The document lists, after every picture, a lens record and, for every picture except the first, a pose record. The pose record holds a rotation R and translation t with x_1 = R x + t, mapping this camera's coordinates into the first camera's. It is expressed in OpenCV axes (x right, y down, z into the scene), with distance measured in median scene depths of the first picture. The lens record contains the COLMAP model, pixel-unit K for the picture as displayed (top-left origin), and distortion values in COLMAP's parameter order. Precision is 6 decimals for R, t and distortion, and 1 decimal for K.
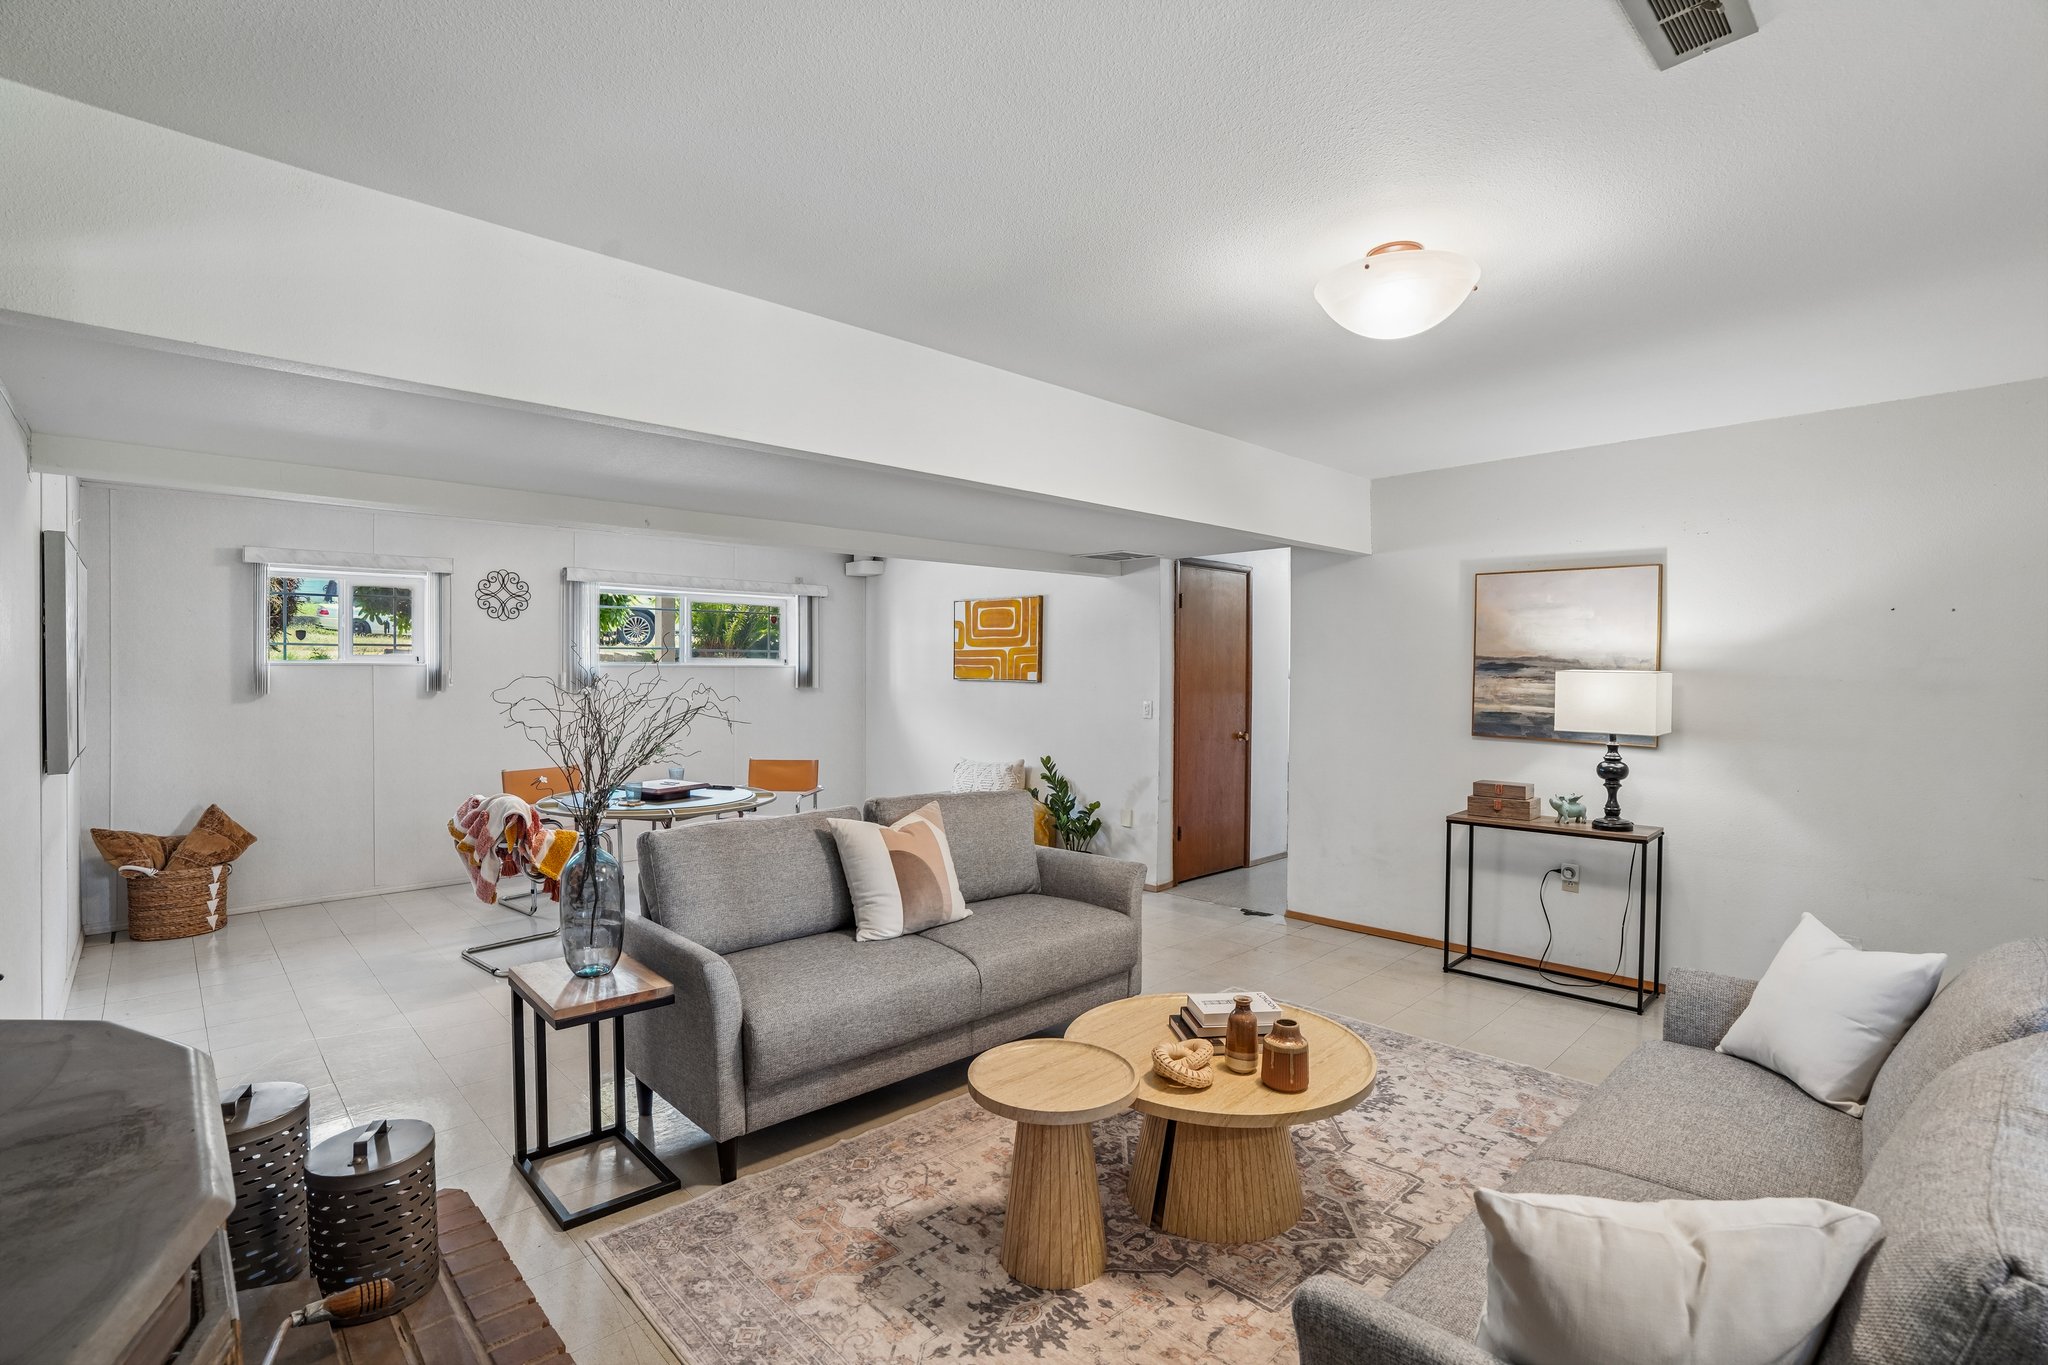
lens RADIAL K [[949.9, 0, 1014.3], [0, 949.9, 670.6], [0, 0, 1]] dist [-0.069182, 0.025079]
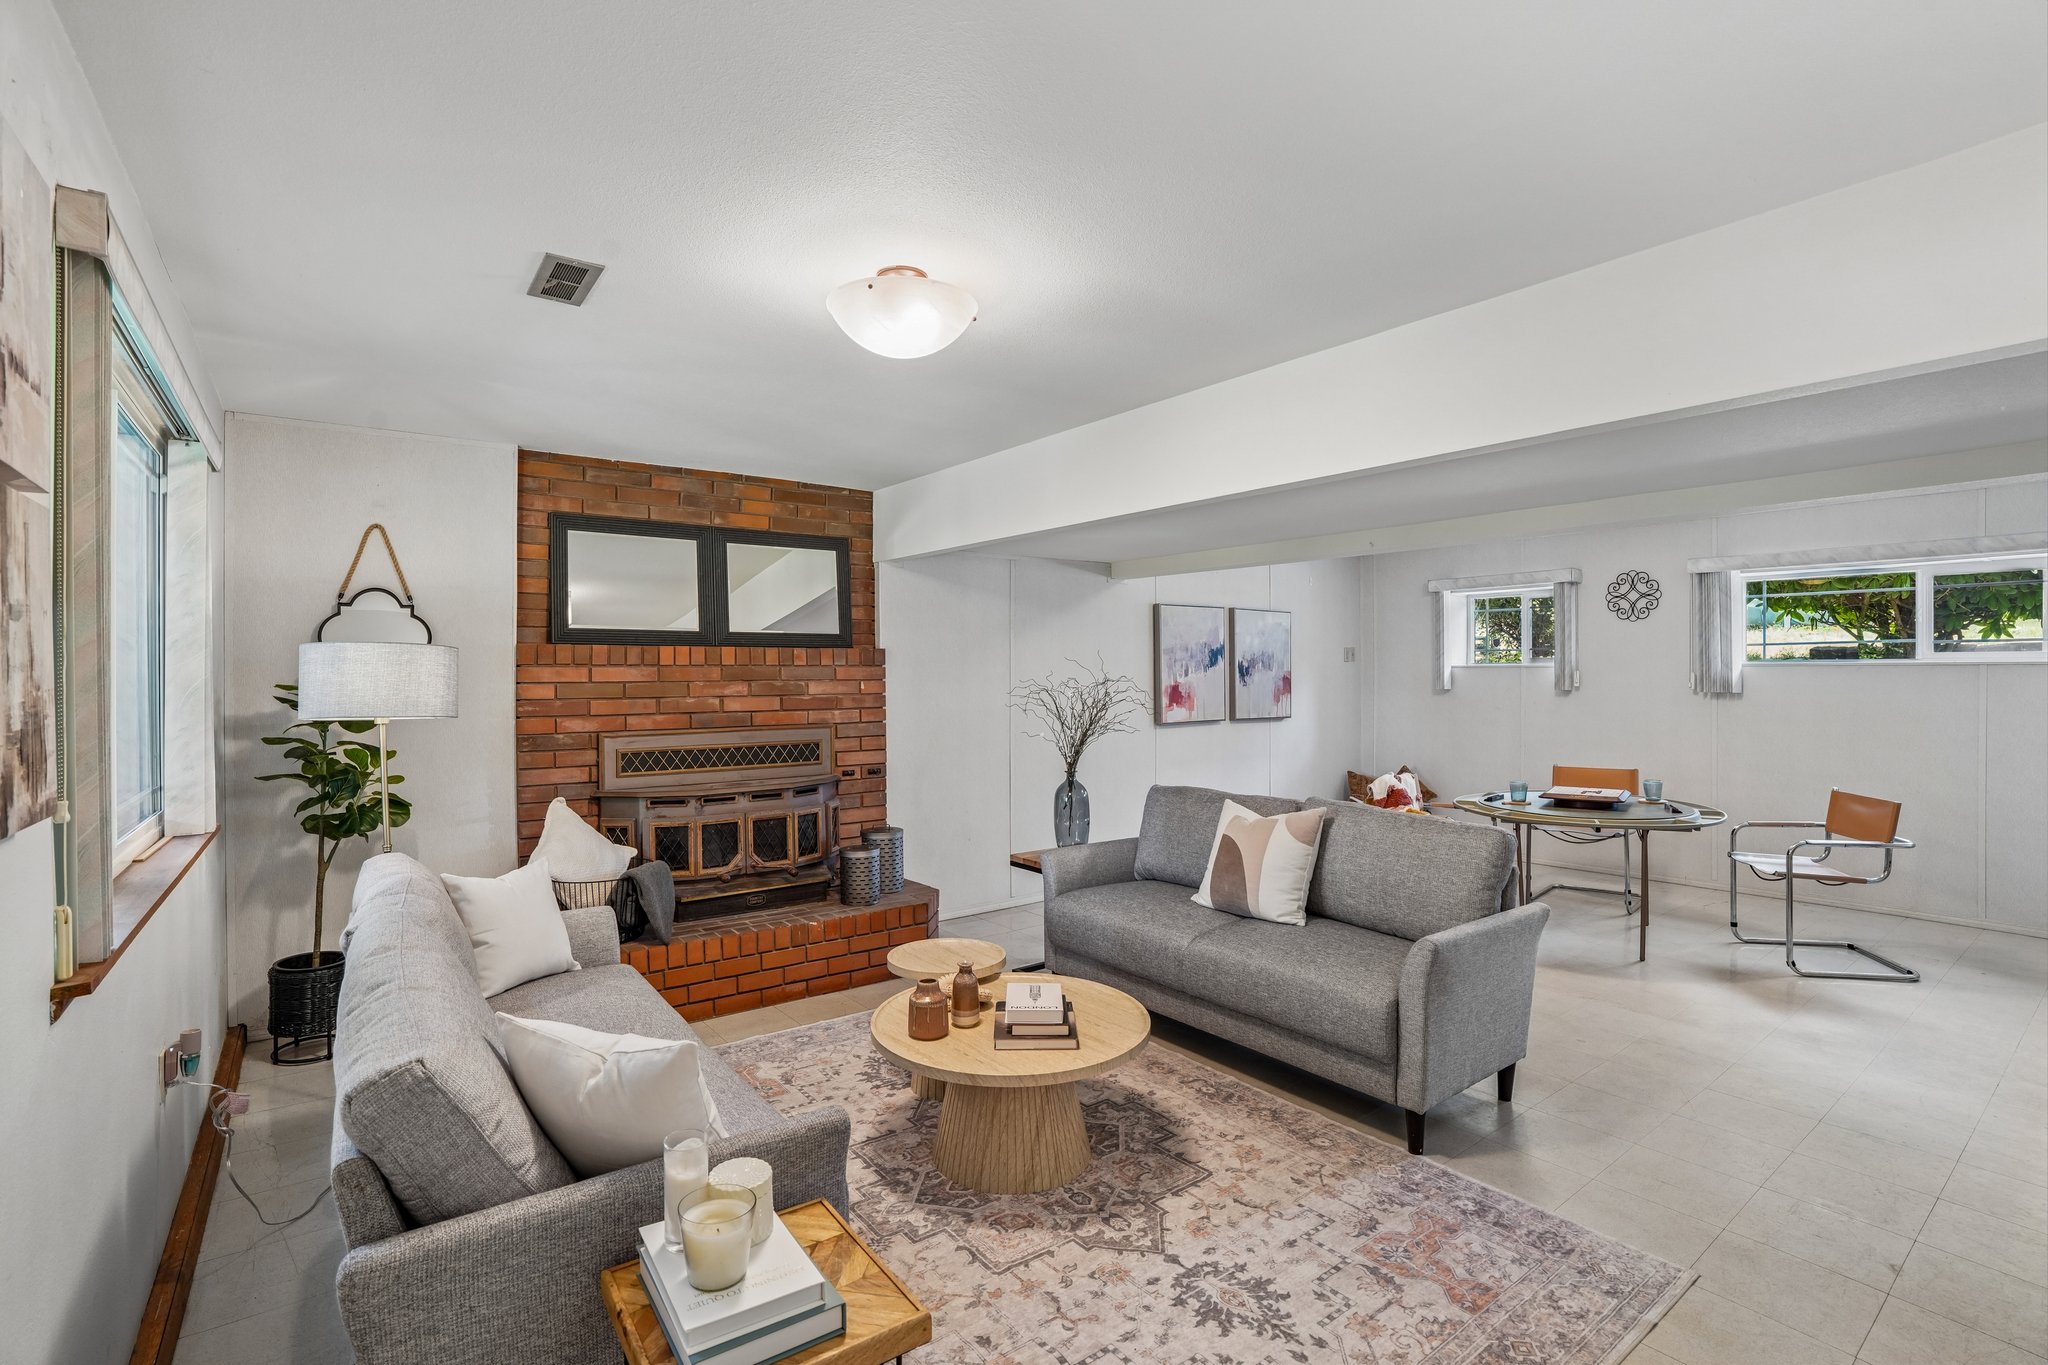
lens RADIAL K [[949.9, 0, 1014.3], [0, 949.9, 670.6], [0, 0, 1]] dist [-0.069182, 0.025079]
pose [[-0.119689, -0.001563, -0.992810, 1.217138], [0.007562, 0.999968, -0.002485, -0.006187], [0.992783, -0.007805, -0.119673, 1.055100]]
